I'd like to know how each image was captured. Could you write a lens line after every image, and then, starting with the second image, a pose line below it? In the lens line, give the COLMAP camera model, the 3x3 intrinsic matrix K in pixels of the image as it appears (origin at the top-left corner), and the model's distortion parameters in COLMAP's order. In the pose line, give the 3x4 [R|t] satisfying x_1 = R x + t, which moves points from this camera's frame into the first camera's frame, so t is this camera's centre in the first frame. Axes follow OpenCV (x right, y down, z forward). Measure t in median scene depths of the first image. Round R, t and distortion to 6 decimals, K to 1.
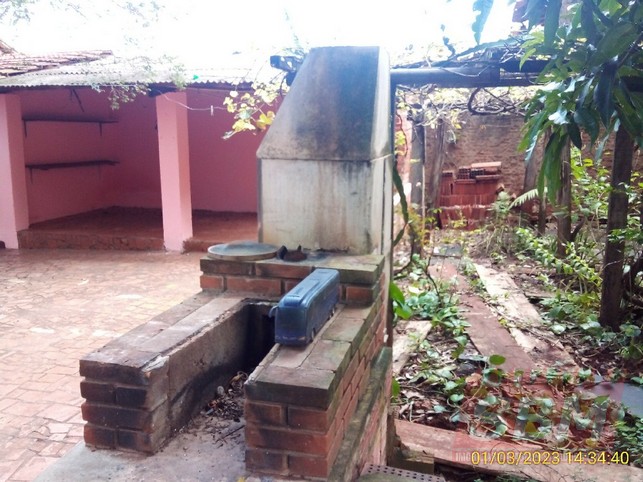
lens RADIAL K [[606.1, 0, 321.5], [0, 606.1, 239.0], [0, 0, 1]] dist [0.026966, 0.000000]
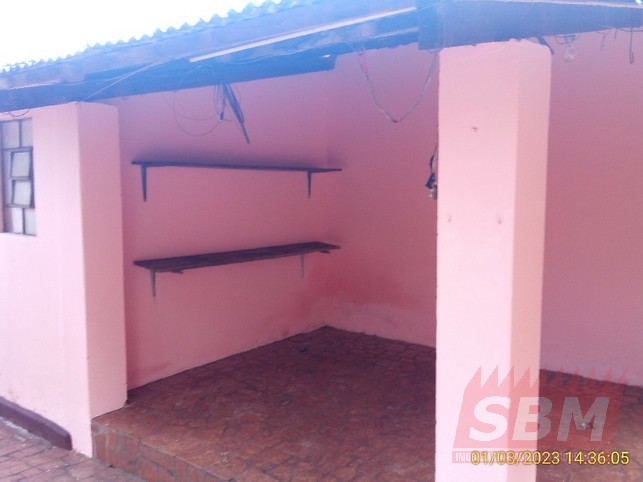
lens RADIAL K [[606.1, 0, 324.8], [0, 606.1, 240.5], [0, 0, 1]] dist [0.026966, 0.000000]
pose [[0.926790, 0.041207, -0.373313, -0.179361], [-0.071225, 0.995209, -0.066971, -0.113523], [0.368765, 0.088658, 0.925285, 0.612458]]
